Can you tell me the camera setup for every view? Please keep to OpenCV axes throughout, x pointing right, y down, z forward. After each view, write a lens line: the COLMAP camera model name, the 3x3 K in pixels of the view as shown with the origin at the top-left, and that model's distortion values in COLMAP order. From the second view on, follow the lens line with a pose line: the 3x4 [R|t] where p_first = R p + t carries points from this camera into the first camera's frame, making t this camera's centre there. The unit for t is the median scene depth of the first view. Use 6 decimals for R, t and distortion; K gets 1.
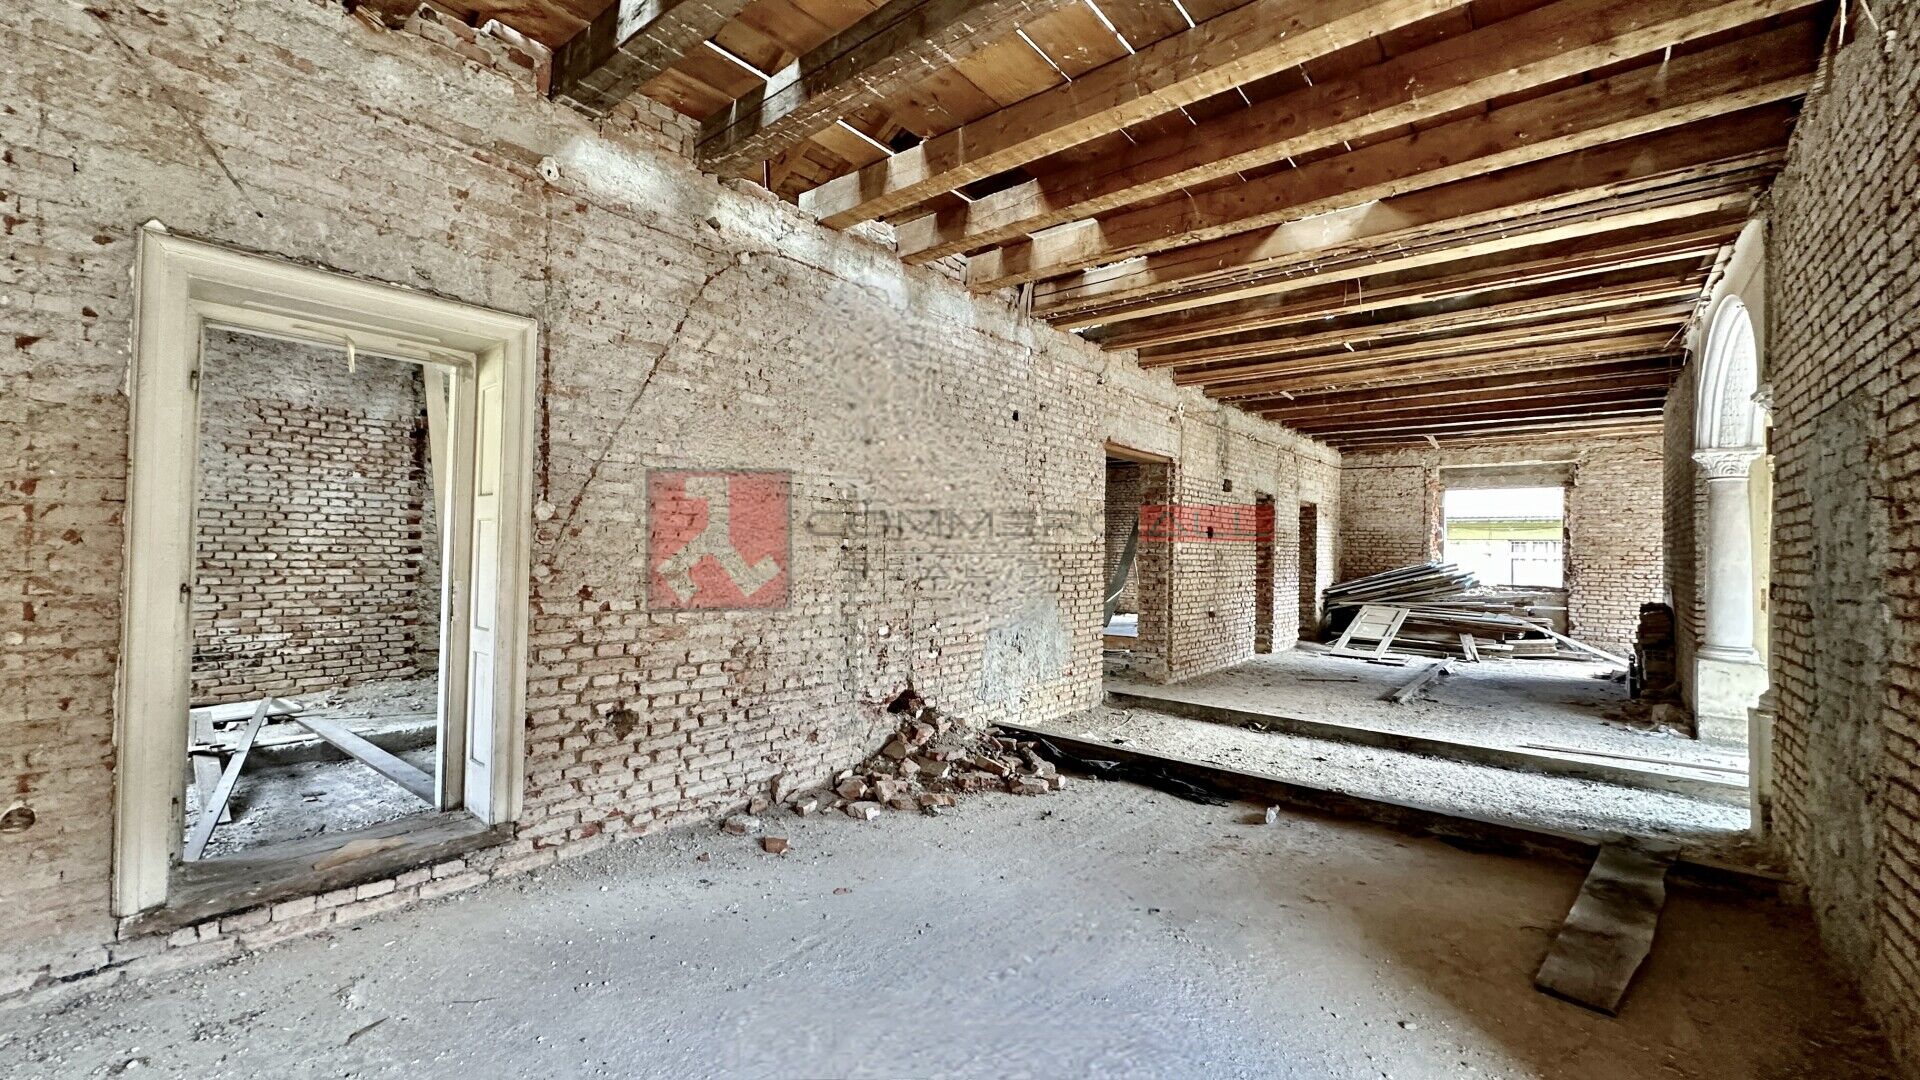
lens RADIAL K [[774.1, 0, 998.4], [0, 774.1, 538.8], [0, 0, 1]] dist [-0.003970, 0.000356]
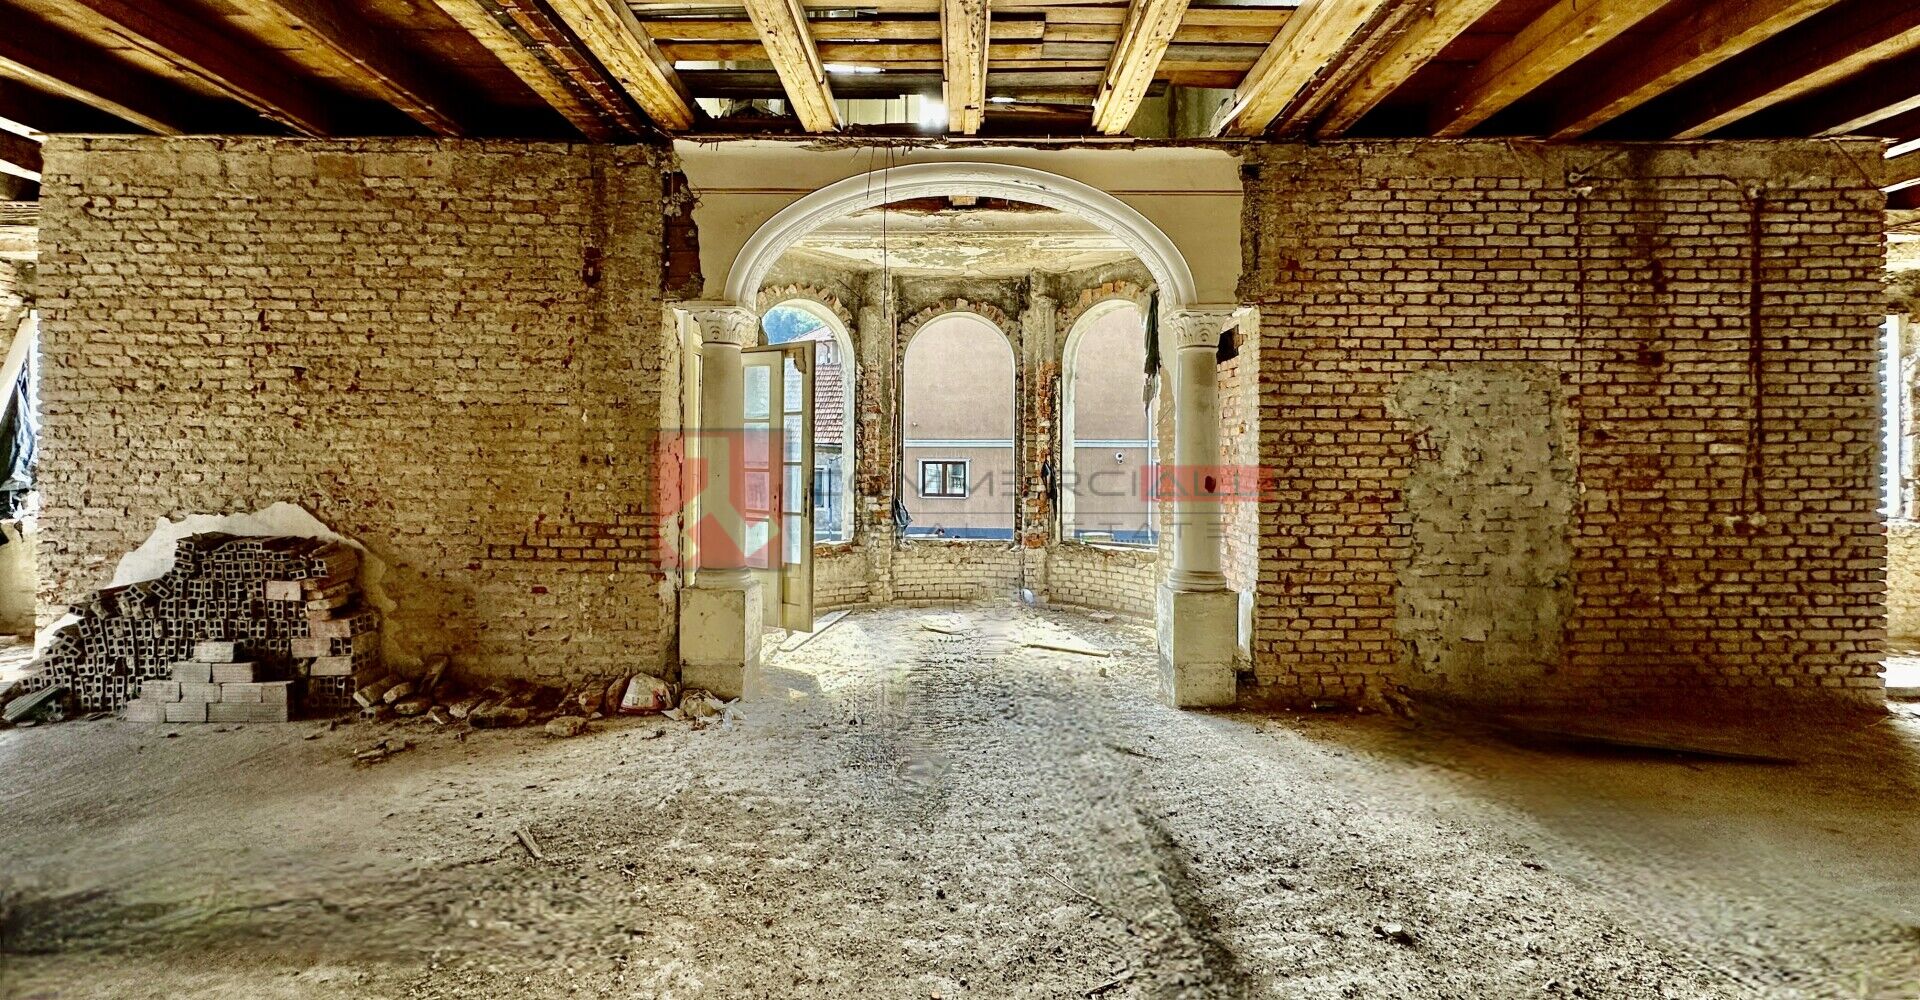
lens RADIAL K [[778.7, 0, 946.7], [0, 778.7, 459.8], [0, 0, 1]] dist [0.002548, -0.000781]
pose [[-0.611405, -0.019189, 0.791085, 0.273181], [-0.029090, 0.999575, 0.001764, 0.033591], [-0.790783, -0.021935, -0.611704, 1.666055]]
